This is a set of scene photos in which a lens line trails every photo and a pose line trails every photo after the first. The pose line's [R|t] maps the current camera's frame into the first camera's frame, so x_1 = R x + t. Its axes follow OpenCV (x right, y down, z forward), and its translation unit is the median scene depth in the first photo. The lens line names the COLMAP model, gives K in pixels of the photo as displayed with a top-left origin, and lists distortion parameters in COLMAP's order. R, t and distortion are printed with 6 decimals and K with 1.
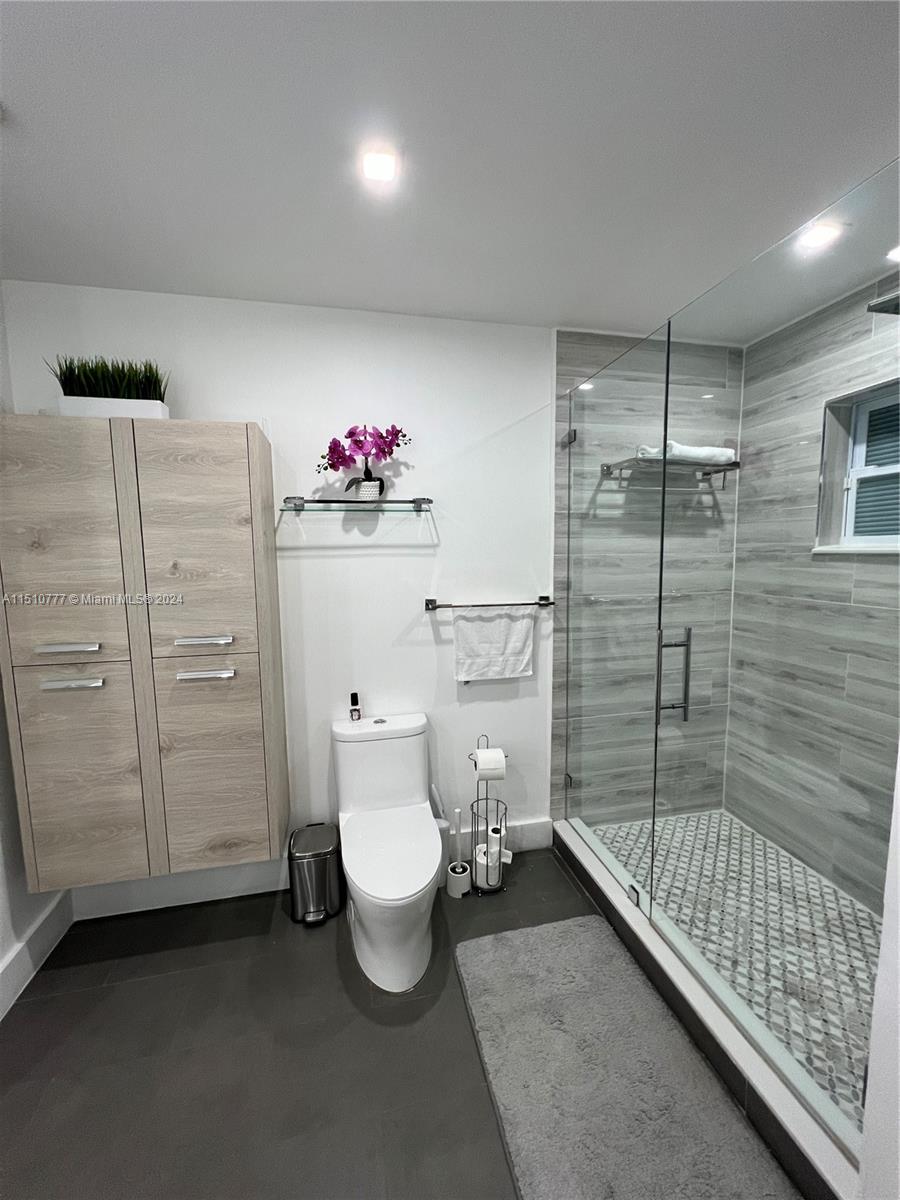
lens RADIAL K [[477.0, 0, 450.1], [0, 477.0, 601.0], [0, 0, 1]] dist [-0.001751, 0.000584]
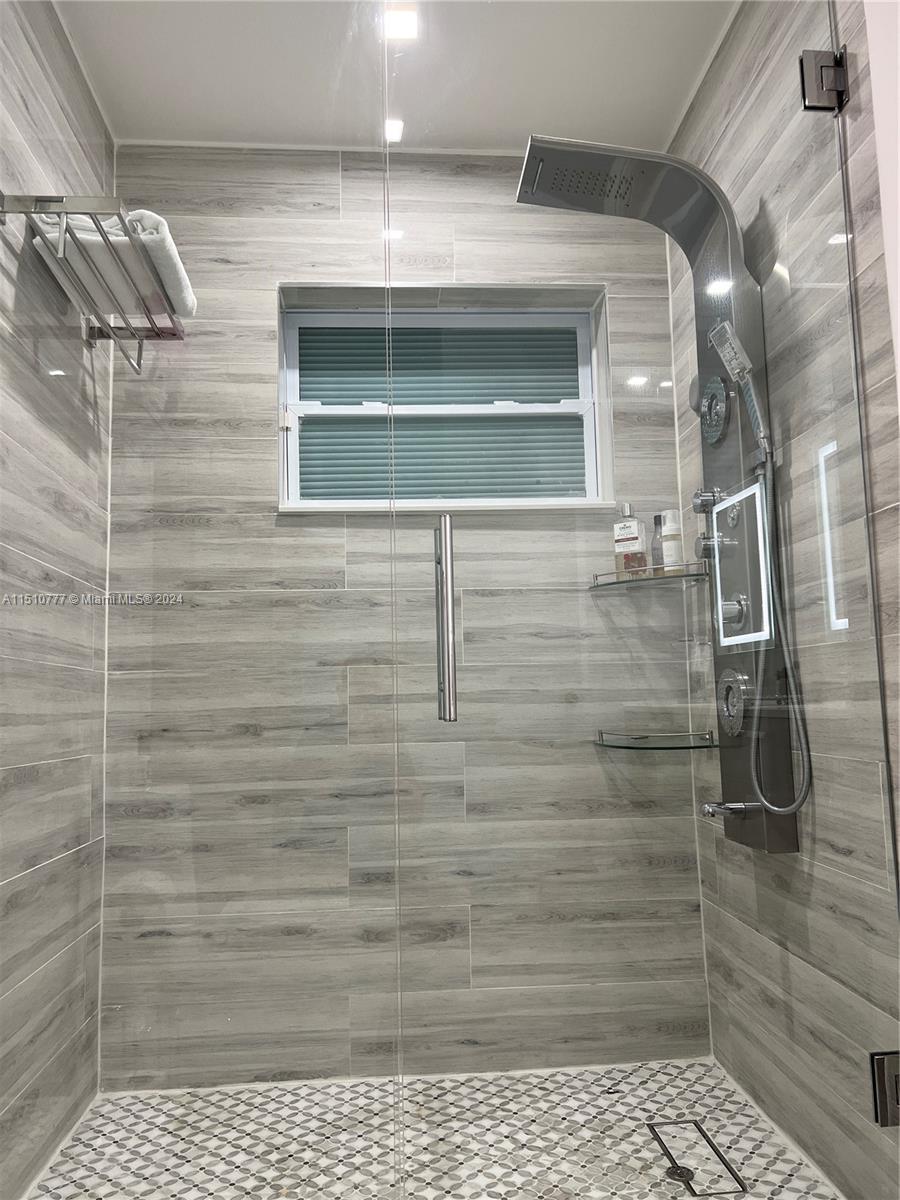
lens RADIAL K [[910.0, 0, 447.9], [0, 910.0, 596.4], [0, 0, 1]] dist [0.038216, -0.016813]
pose [[0.135868, 0.128997, 0.982293, -0.312953], [0.126768, 0.981074, -0.146371, 0.188713], [-0.982583, 0.144410, 0.116944, 0.630496]]
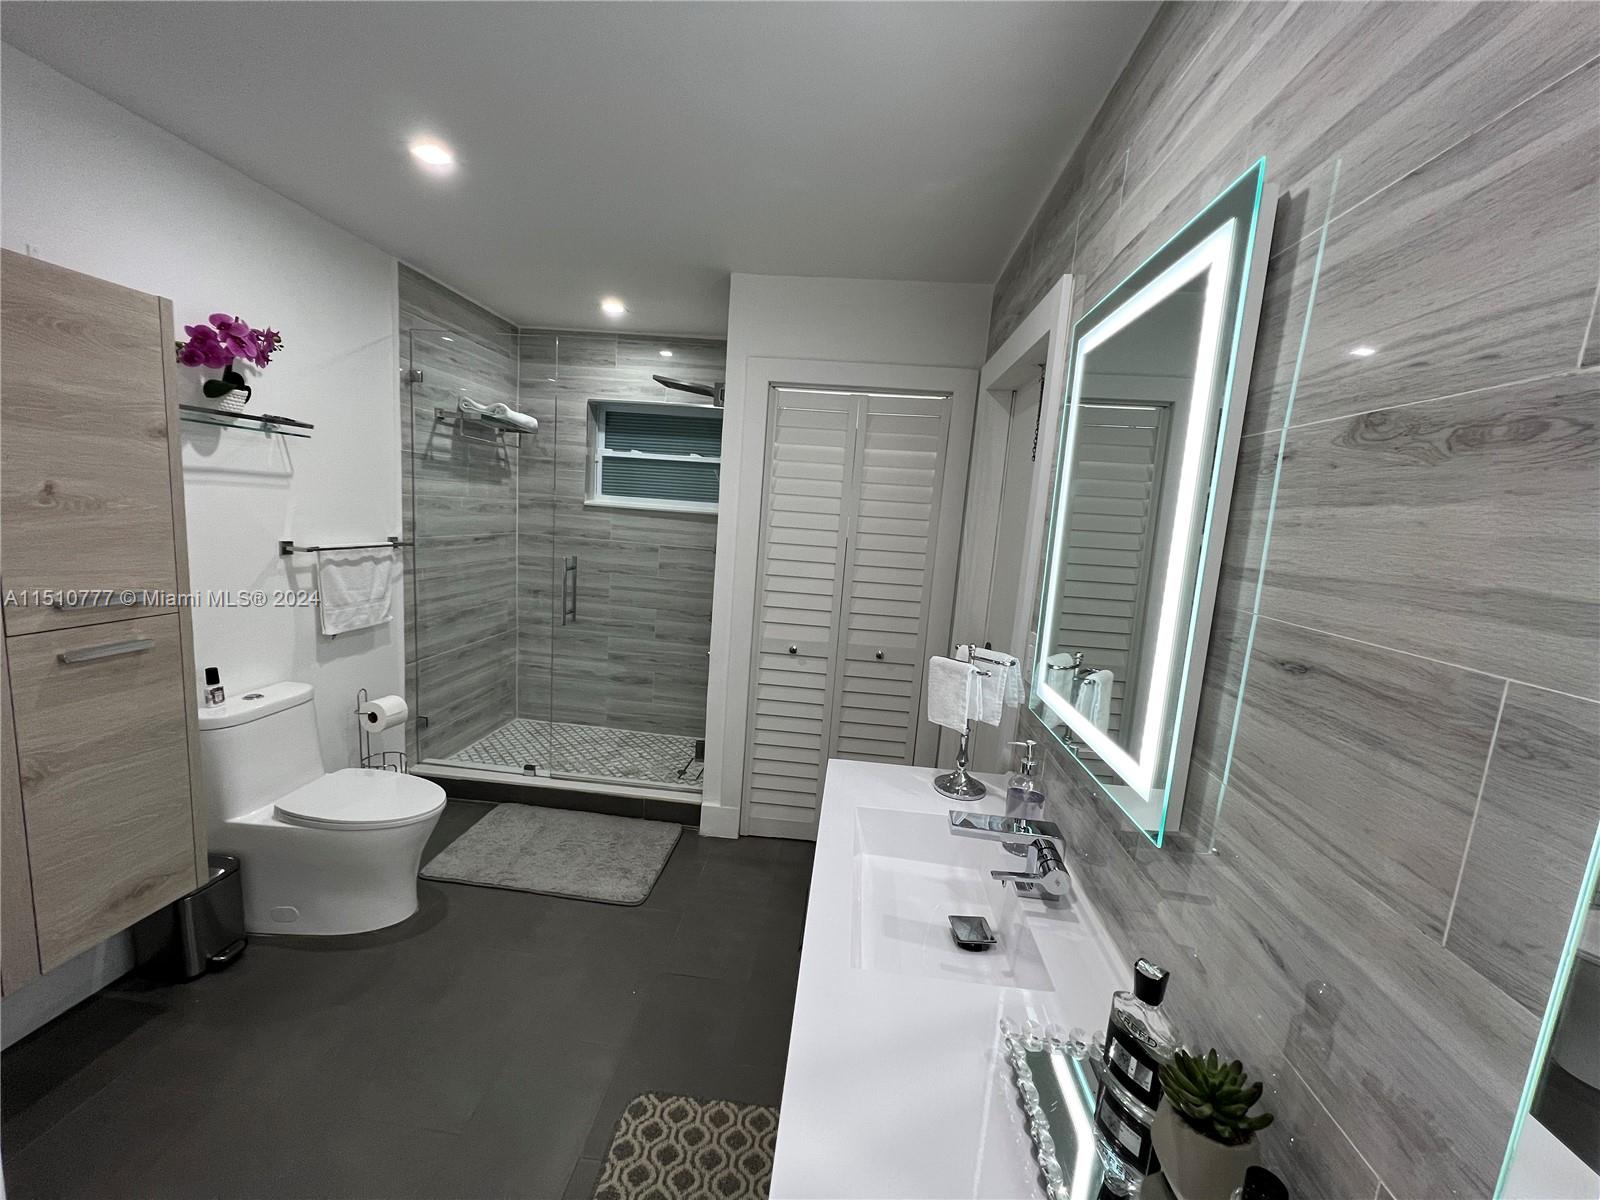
lens RADIAL K [[636.0, 0, 798.0], [0, 636.0, 600.6], [0, 0, 1]] dist [-0.001751, 0.000584]
pose [[0.304335, -0.100261, 0.947274, -0.812399], [0.025329, 0.994946, 0.097169, 0.013646], [-0.952228, -0.005579, 0.305336, -0.171243]]
